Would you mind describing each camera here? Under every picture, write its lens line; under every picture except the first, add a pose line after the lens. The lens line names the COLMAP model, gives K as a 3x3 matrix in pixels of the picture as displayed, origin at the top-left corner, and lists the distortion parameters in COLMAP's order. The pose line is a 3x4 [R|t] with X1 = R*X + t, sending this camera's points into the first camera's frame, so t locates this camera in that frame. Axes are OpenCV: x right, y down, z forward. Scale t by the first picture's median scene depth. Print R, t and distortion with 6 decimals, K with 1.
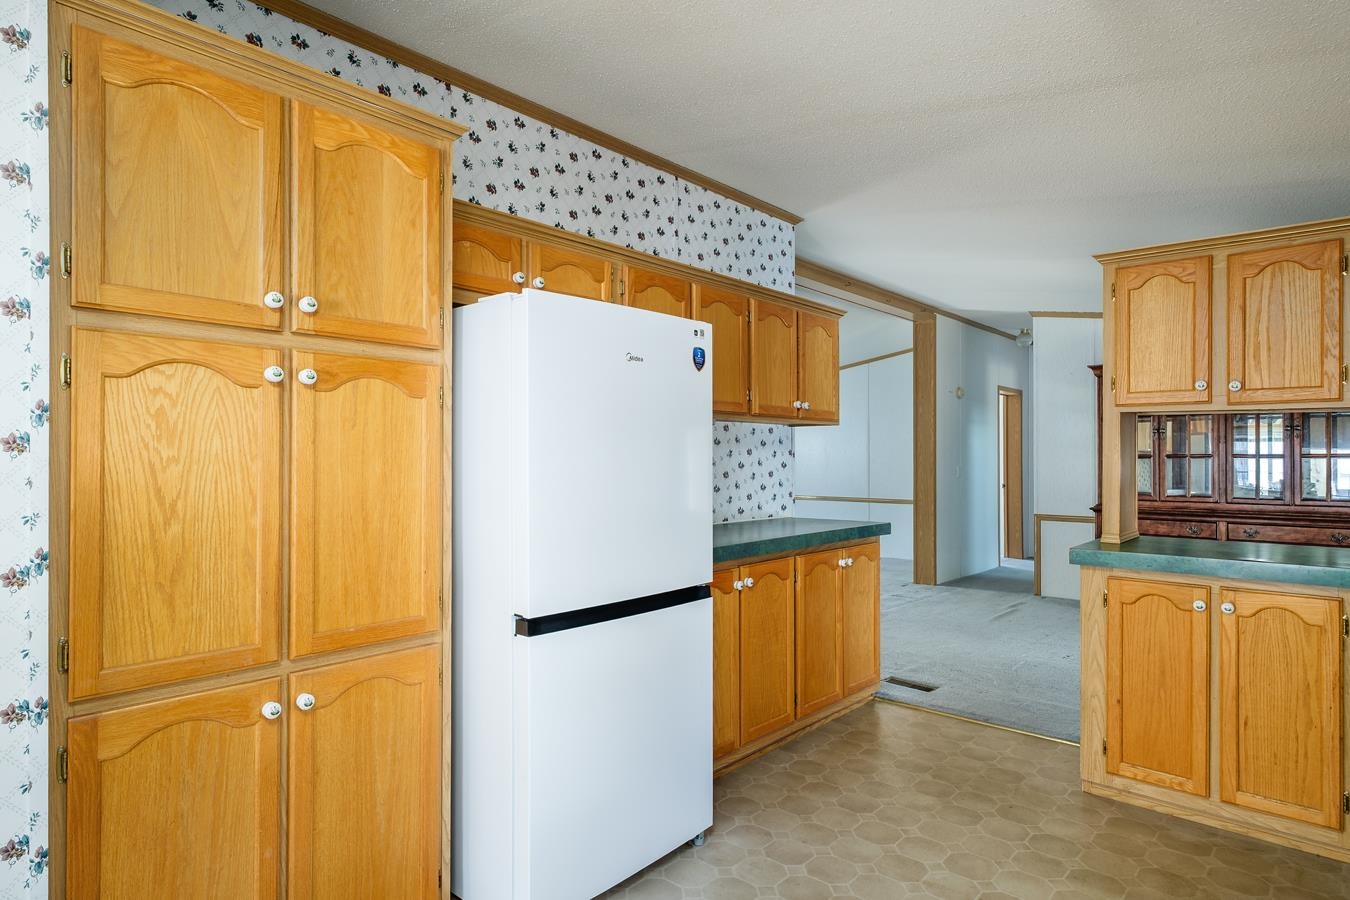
lens RADIAL K [[761.6, 0, 674.1], [0, 761.6, 455.4], [0, 0, 1]] dist [0.001248, 0.000958]
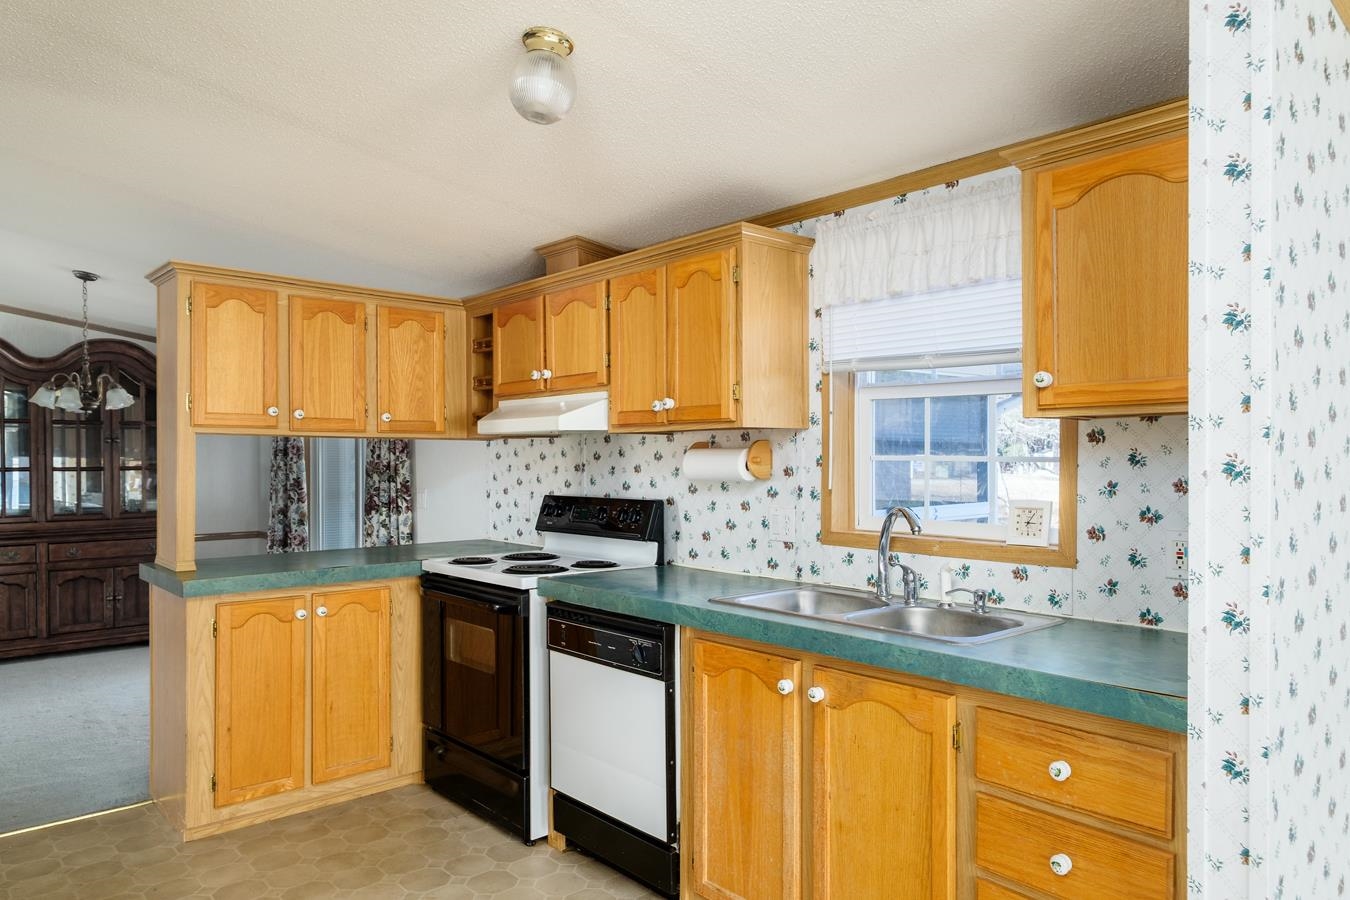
lens RADIAL K [[880.5, 0, 676.2], [0, 880.5, 452.6], [0, 0, 1]] dist [-0.011147, -0.001816]
pose [[0.111382, 0.003549, 0.993771, -0.479065], [0.004211, 0.999983, -0.004043, -0.026719], [-0.993769, 0.004635, 0.111365, 0.303292]]
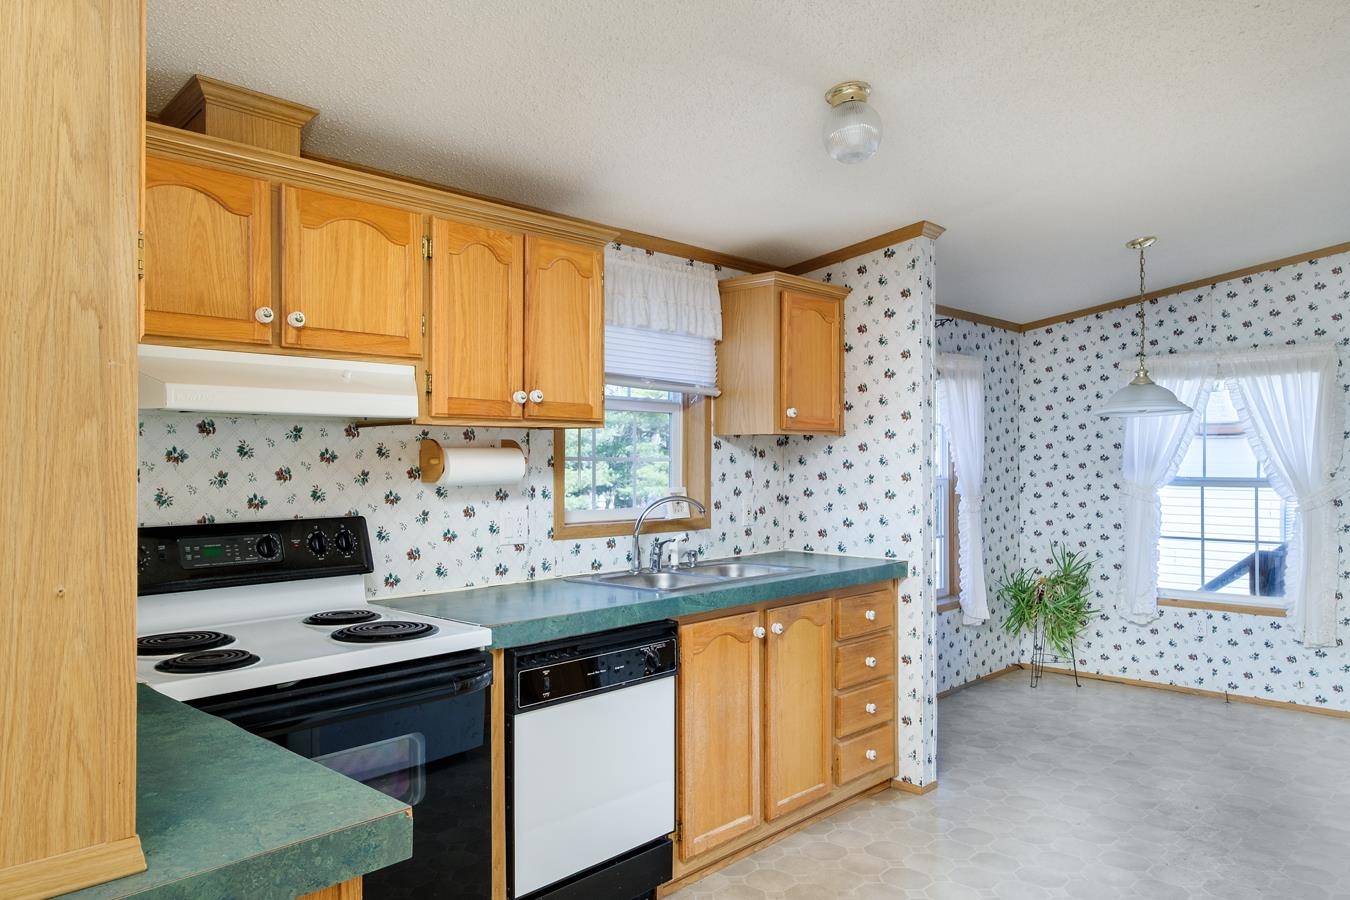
lens RADIAL K [[953.3, 0, 673.7], [0, 953.3, 450.7], [0, 0, 1]] dist [-0.008354, -0.003096]
pose [[-0.999744, -0.002653, 0.022478, 0.616035], [-0.002751, 0.999987, -0.004333, -0.029224], [-0.022466, -0.004394, -0.999738, 1.712391]]
